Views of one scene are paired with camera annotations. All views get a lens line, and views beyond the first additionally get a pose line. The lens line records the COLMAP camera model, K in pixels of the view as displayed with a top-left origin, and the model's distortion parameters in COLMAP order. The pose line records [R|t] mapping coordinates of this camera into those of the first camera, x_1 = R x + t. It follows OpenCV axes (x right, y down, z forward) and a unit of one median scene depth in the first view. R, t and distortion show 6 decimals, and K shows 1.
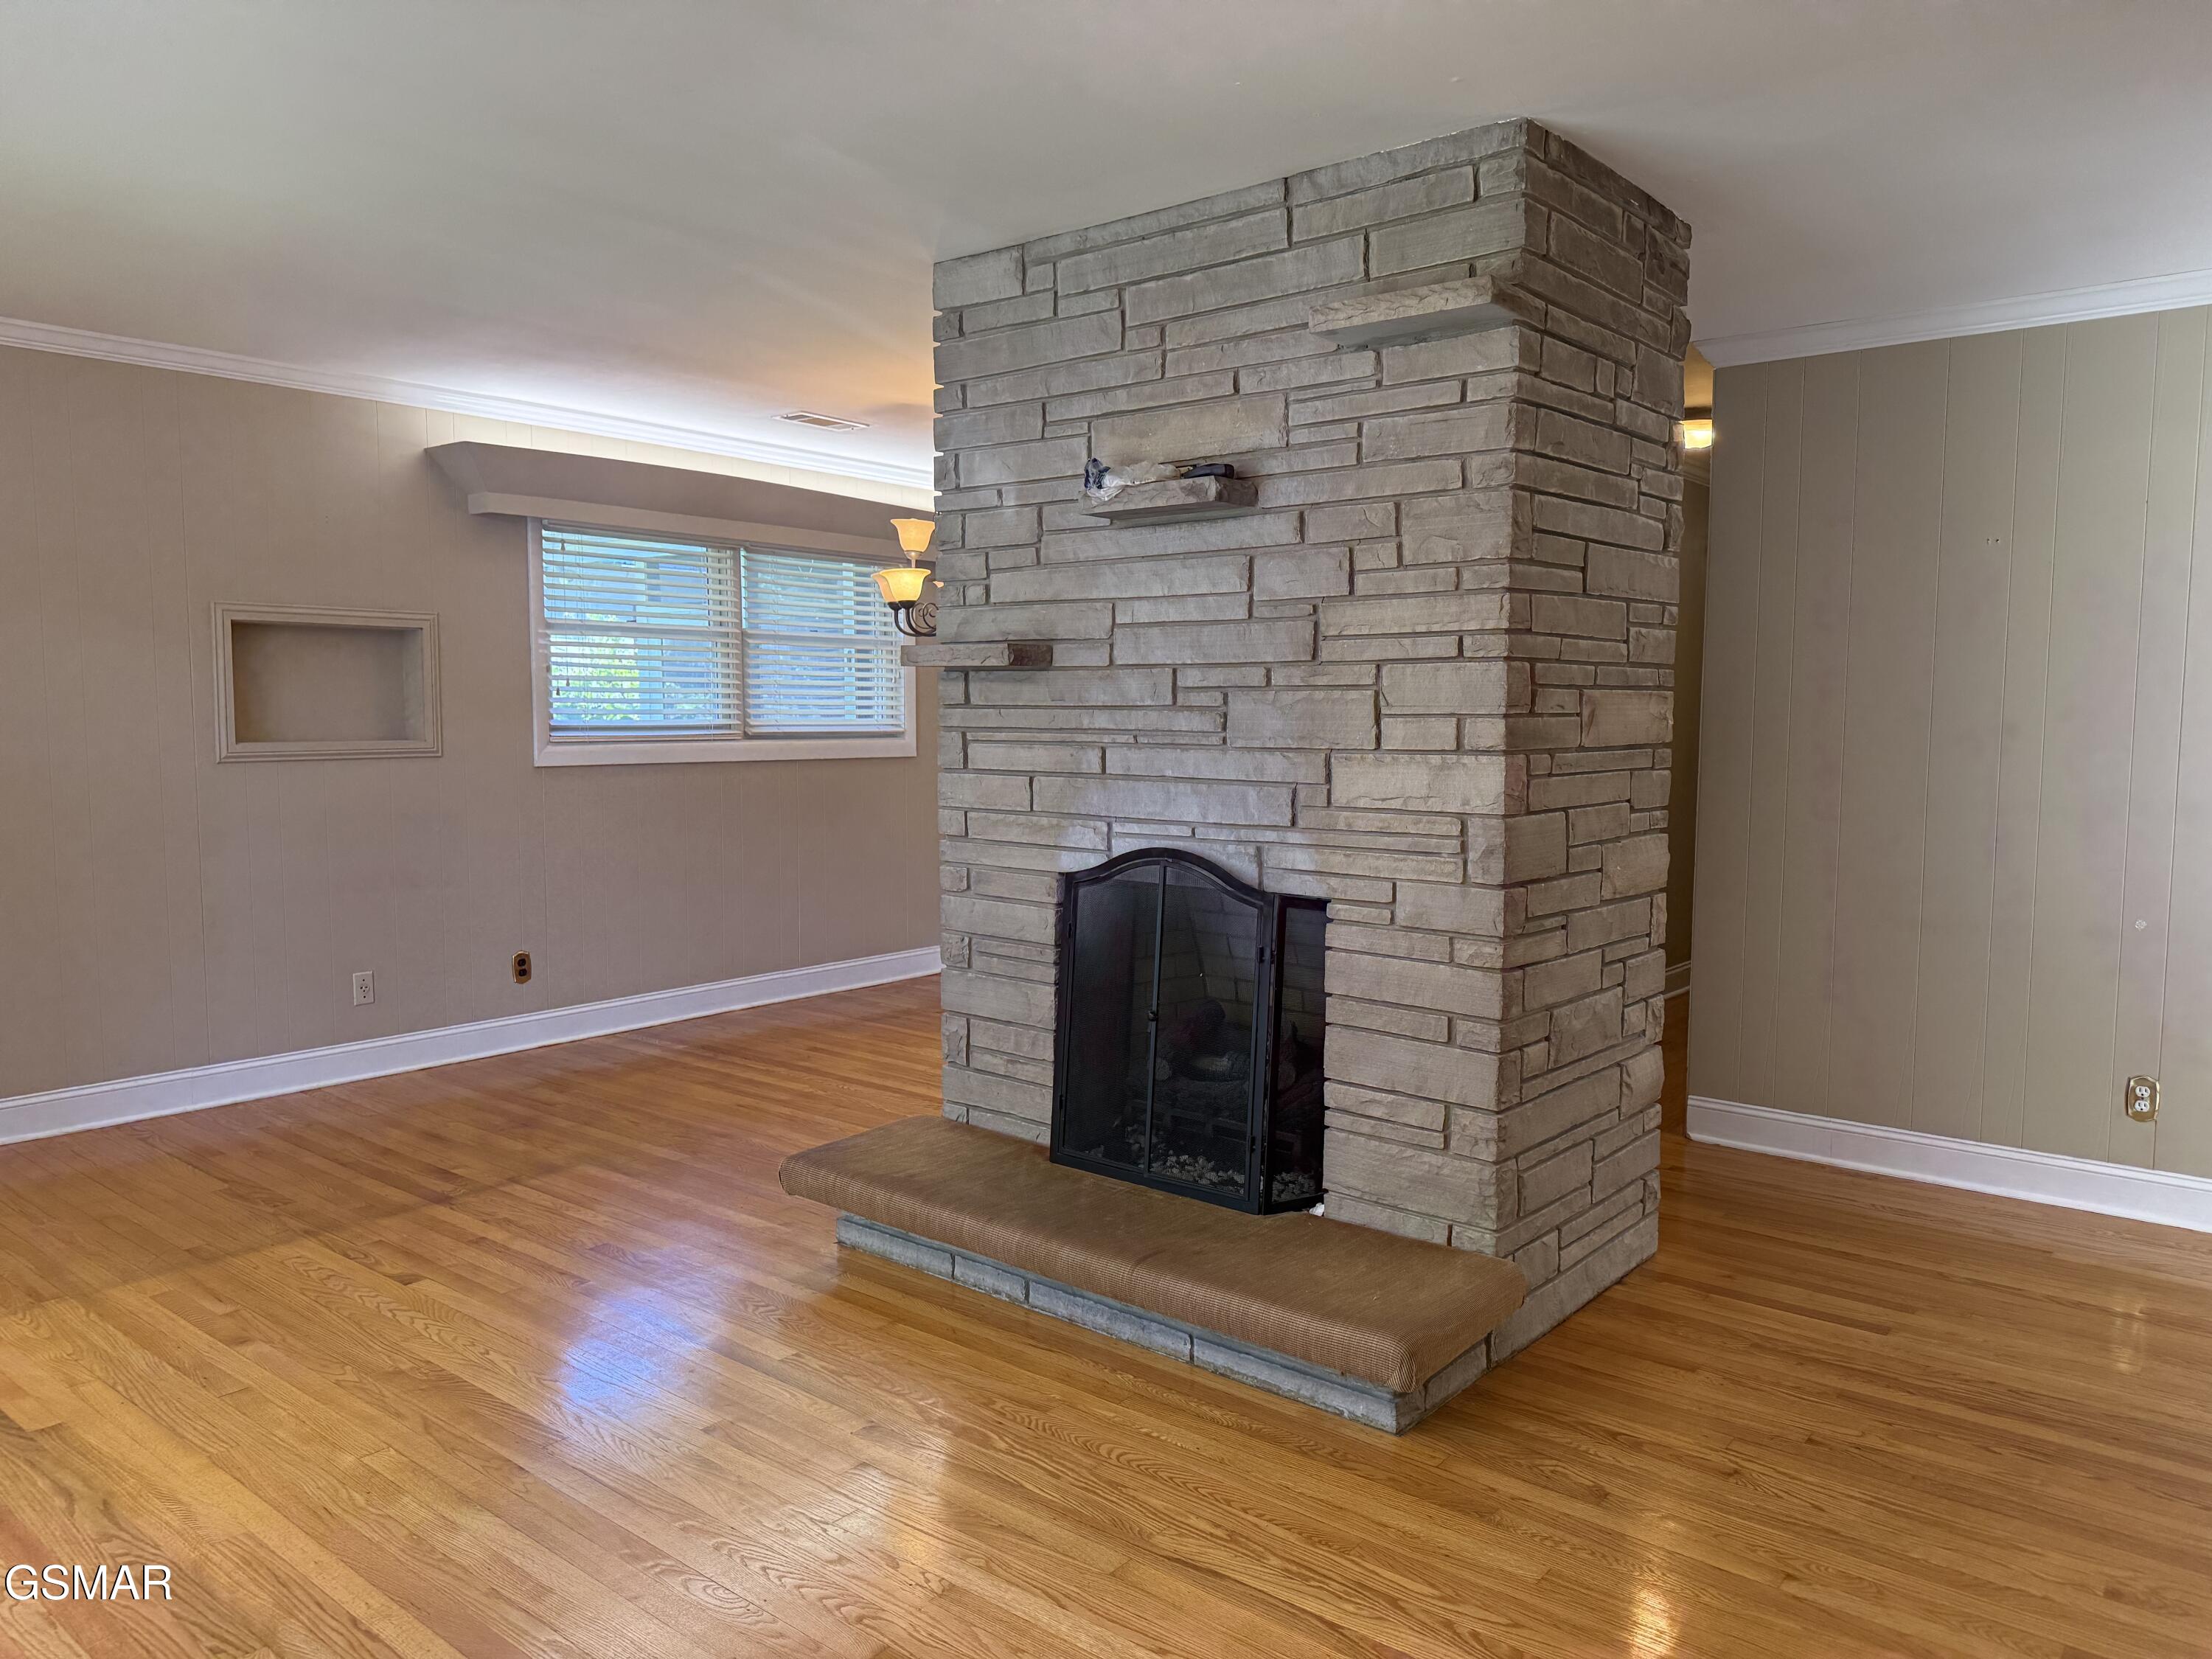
lens RADIAL K [[1567.5, 0, 1100.4], [0, 1567.5, 828.3], [0, 0, 1]] dist [0.095687, -0.017635]
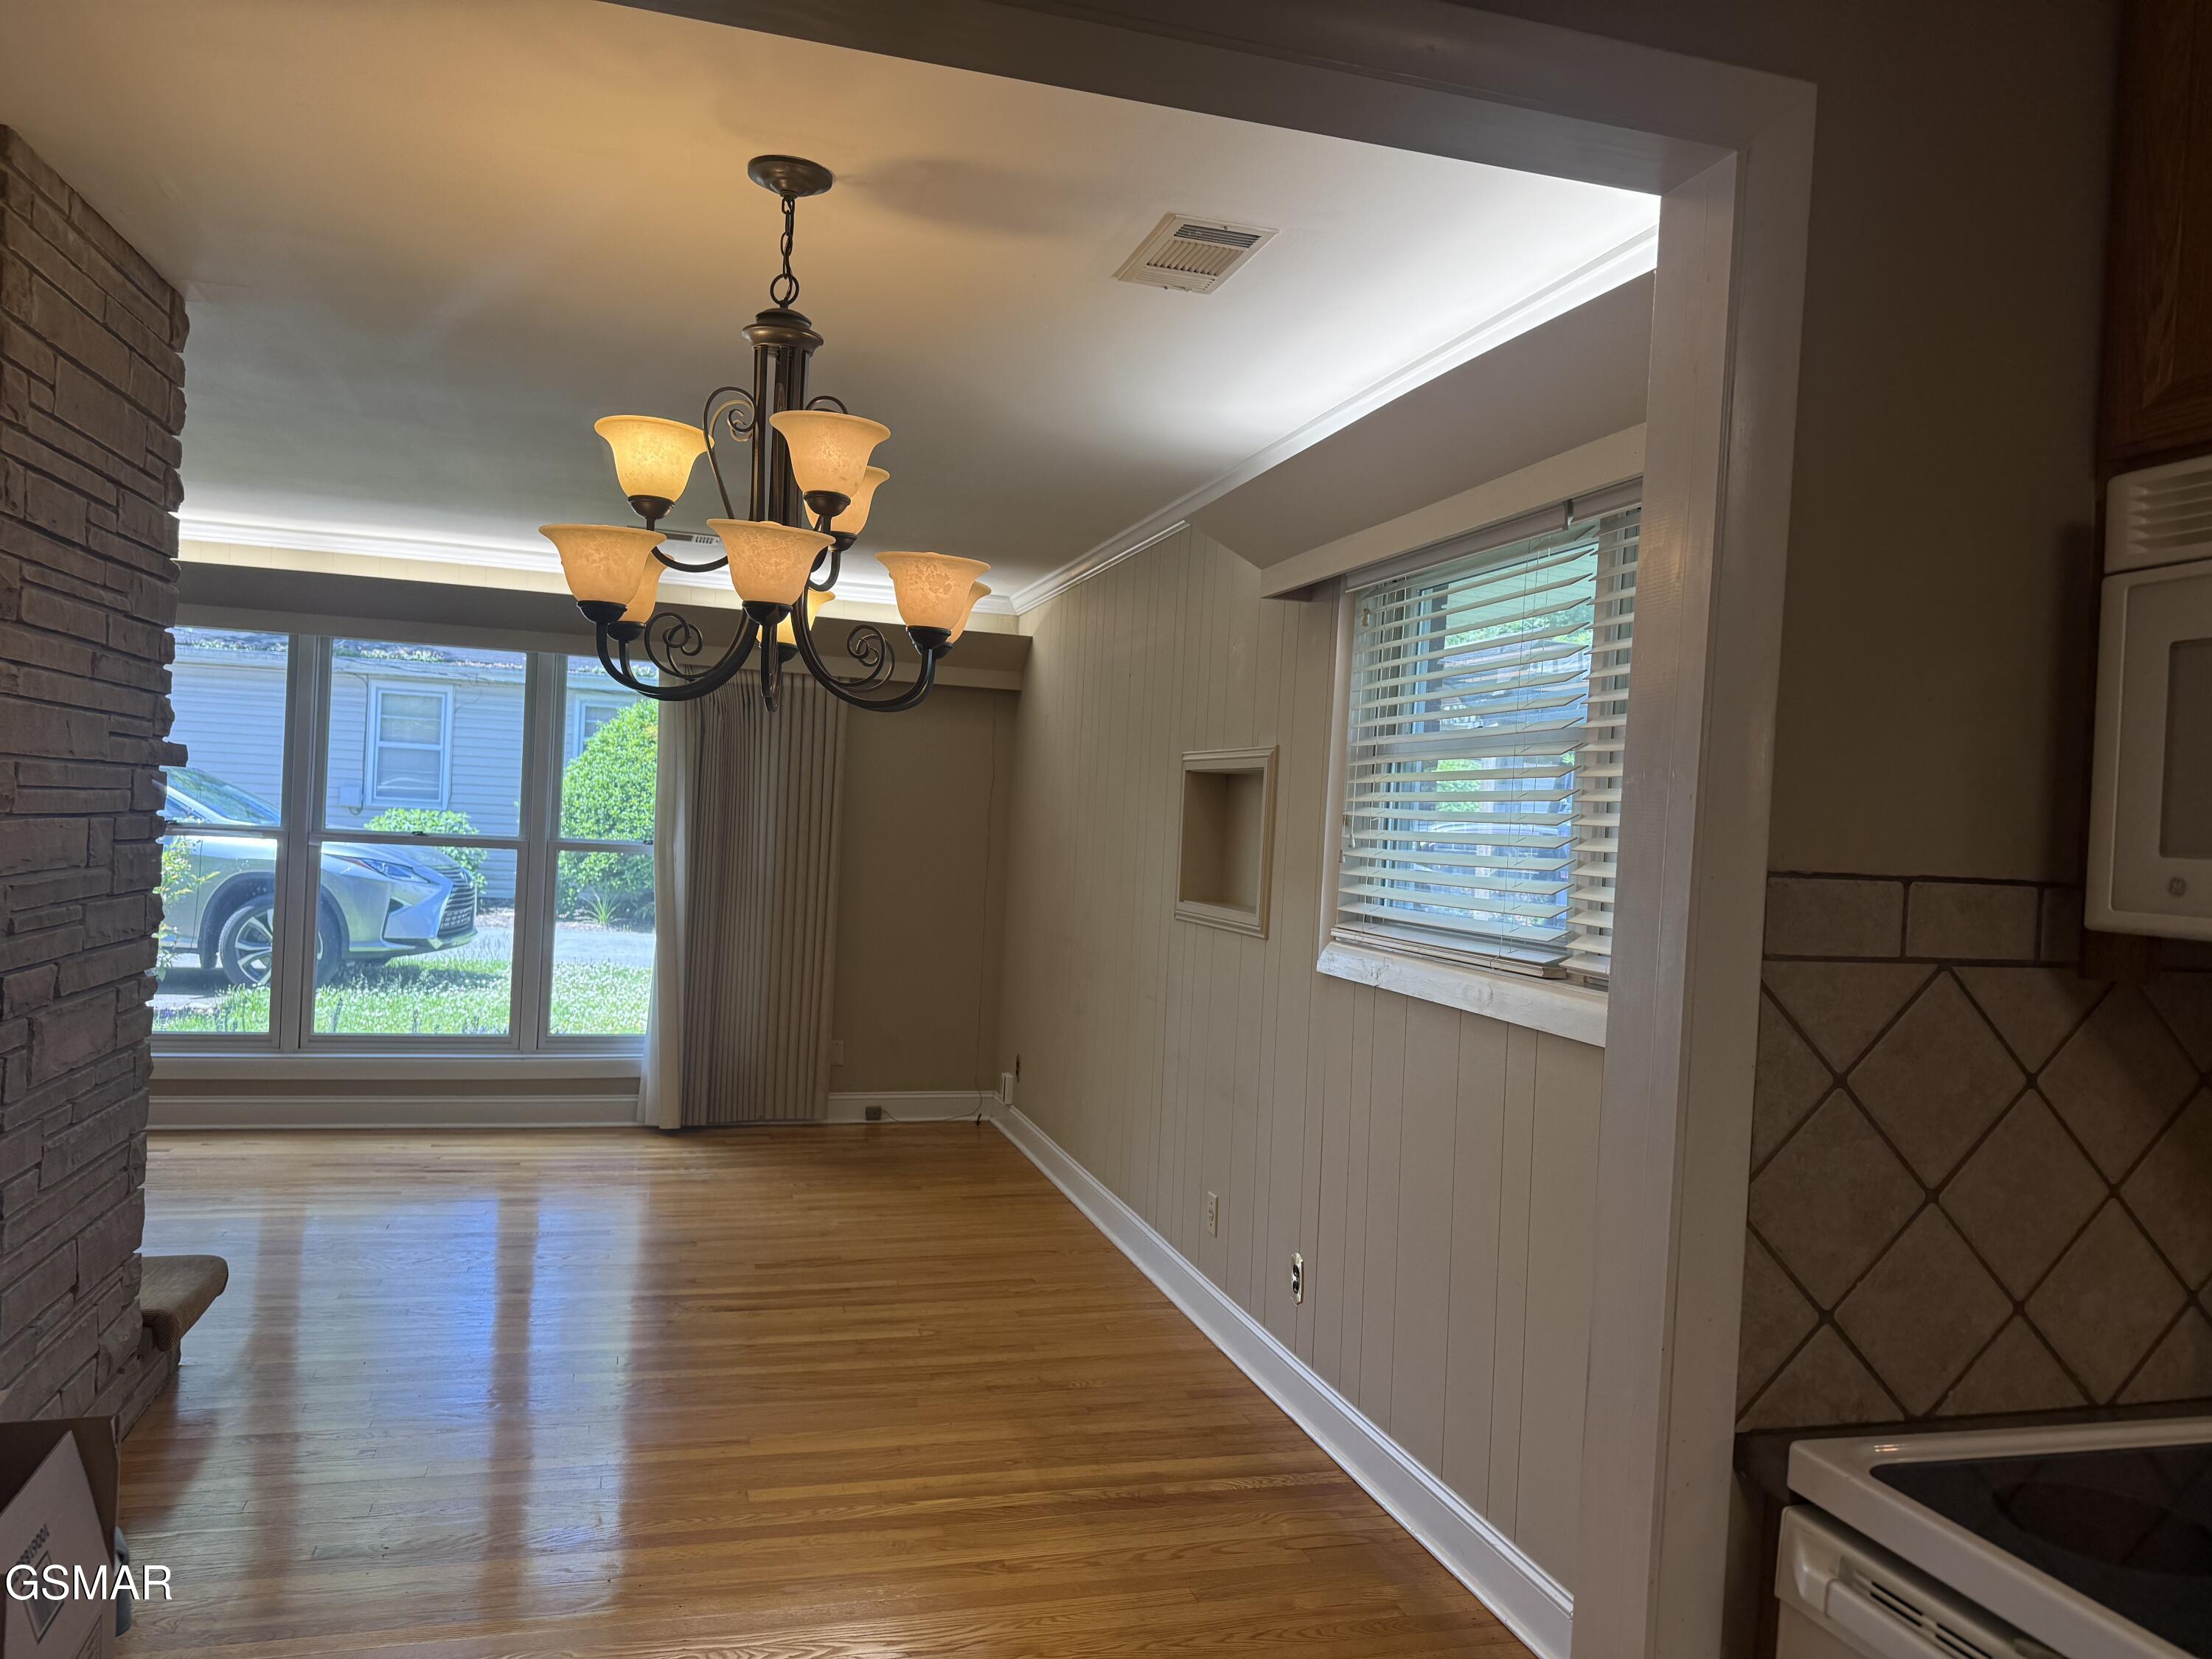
lens RADIAL K [[1567.5, 0, 1105.0], [0, 1567.5, 837.0], [0, 0, 1]] dist [0.095687, -0.017635]
pose [[-0.574786, -0.026544, -0.817873, 0.282494], [-0.116623, 0.991929, 0.049768, -0.153796], [0.809951, 0.123989, -0.573242, 1.730593]]
